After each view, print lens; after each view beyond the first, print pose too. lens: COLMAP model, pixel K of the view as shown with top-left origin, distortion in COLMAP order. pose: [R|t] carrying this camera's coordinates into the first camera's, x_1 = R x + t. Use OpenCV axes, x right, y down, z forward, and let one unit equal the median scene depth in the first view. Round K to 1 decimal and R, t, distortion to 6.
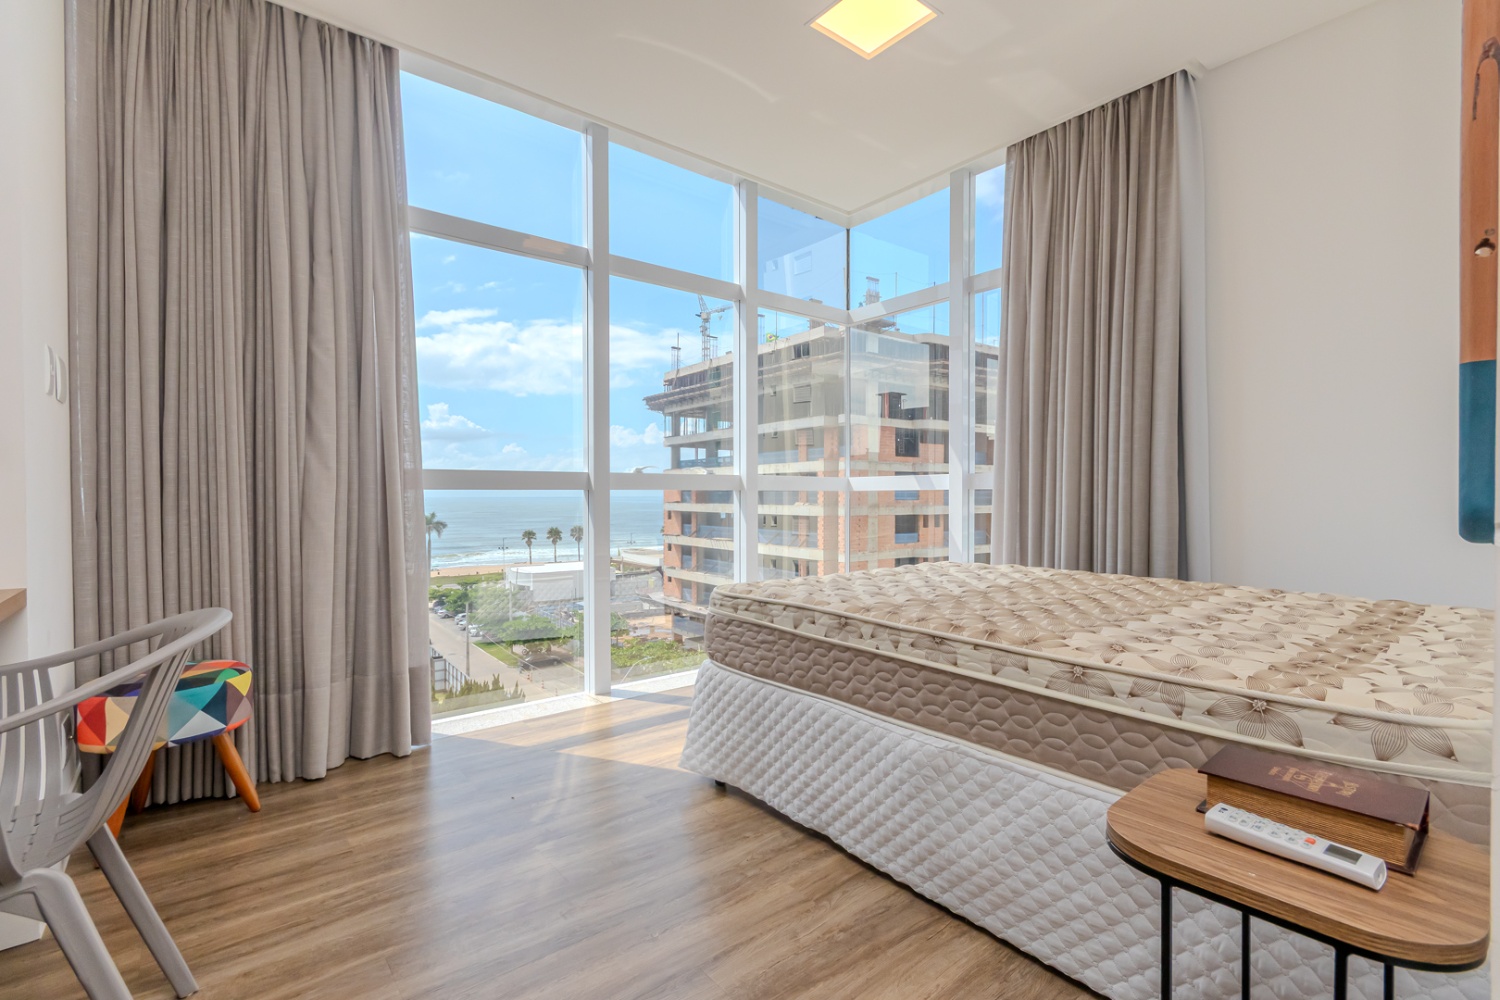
lens RADIAL K [[716.4, 0, 755.5], [0, 716.4, 505.3], [0, 0, 1]] dist [0.006263, 0.002037]
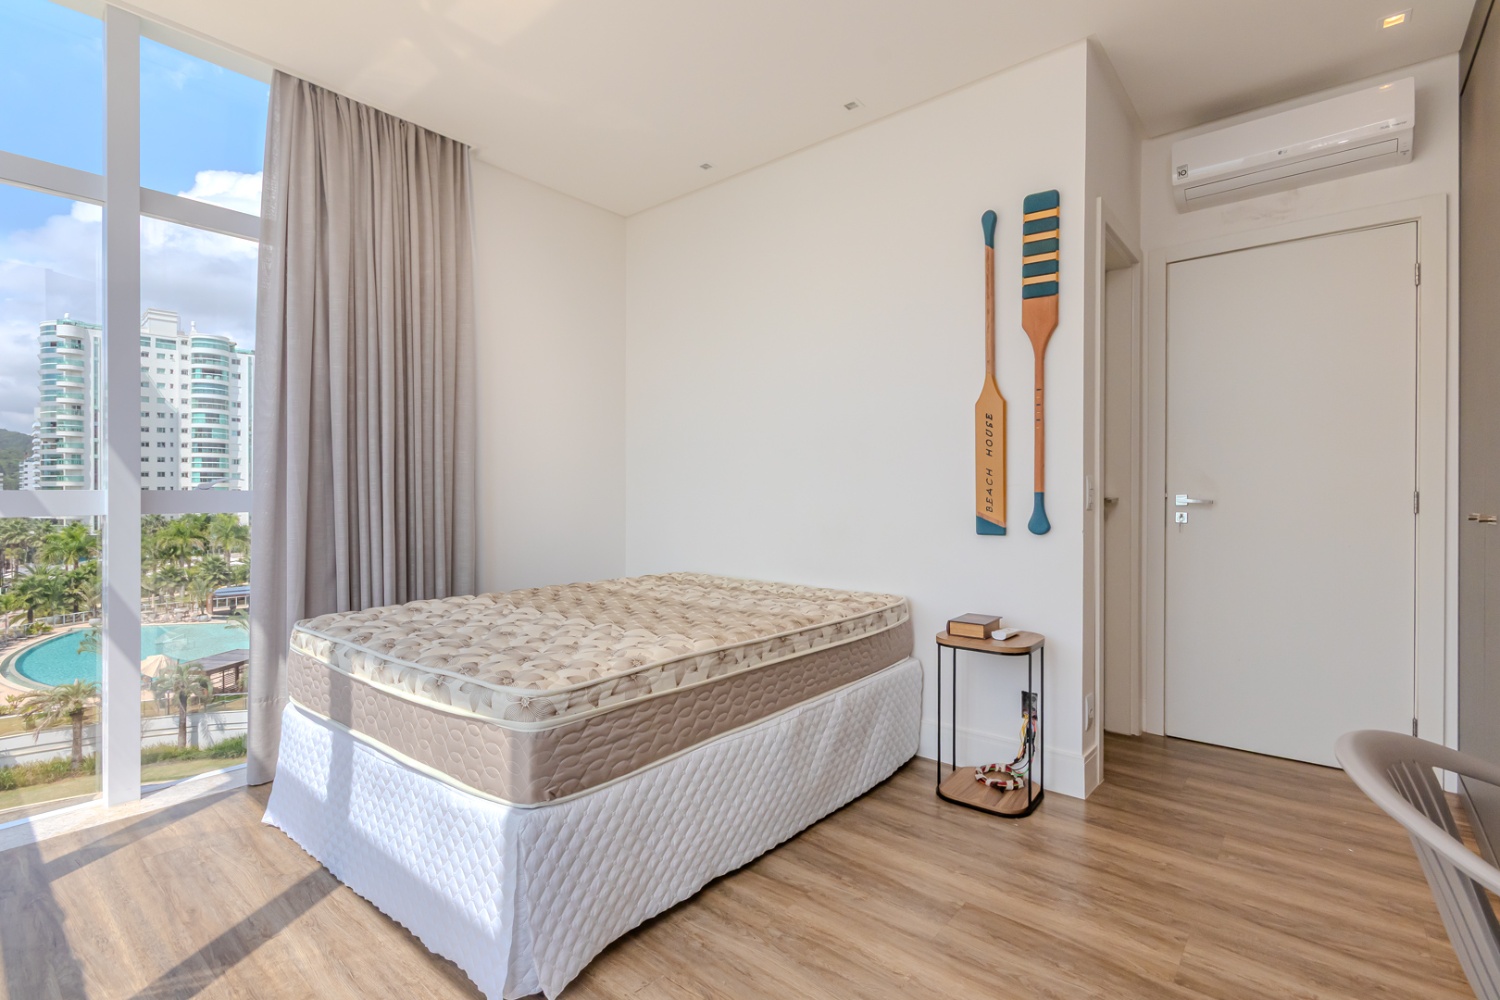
lens RADIAL K [[716.4, 0, 747.7], [0, 716.4, 485.6], [0, 0, 1]] dist [0.006263, 0.002037]
pose [[-0.207331, 0.016469, 0.978132, -0.918056], [0.021866, 0.999686, -0.012197, -0.071861], [-0.978026, 0.018859, -0.207626, 1.187073]]
